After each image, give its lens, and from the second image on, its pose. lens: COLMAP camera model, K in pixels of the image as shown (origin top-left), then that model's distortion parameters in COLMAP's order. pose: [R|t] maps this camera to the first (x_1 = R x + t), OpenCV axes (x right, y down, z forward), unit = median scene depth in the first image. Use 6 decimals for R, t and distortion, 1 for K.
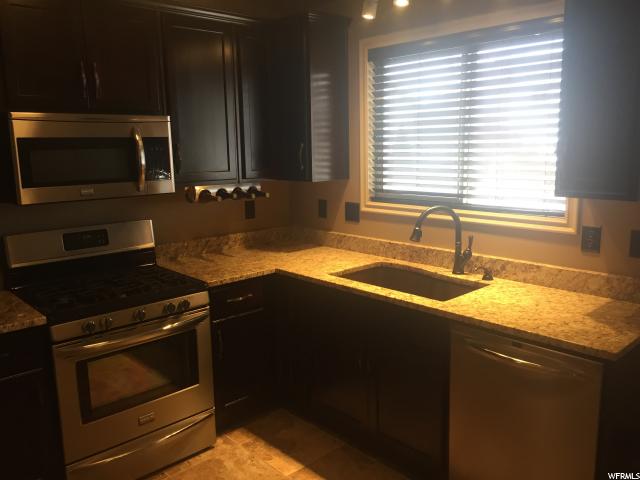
lens RADIAL K [[544.1, 0, 320.2], [0, 544.1, 237.7], [0, 0, 1]] dist [0.065567, -0.000259]
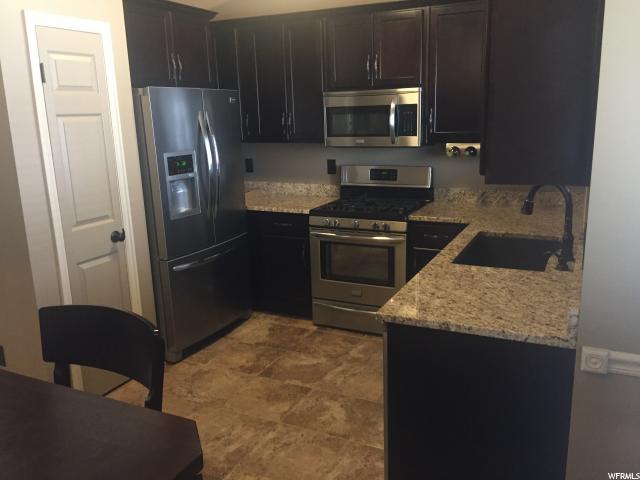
lens RADIAL K [[544.1, 0, 320.6], [0, 544.1, 240.8], [0, 0, 1]] dist [0.065567, -0.000259]
pose [[0.358002, 0.222264, -0.906881, 0.945225], [-0.141396, 0.972959, 0.182641, -0.072468], [0.922953, 0.062843, 0.379749, 0.316604]]
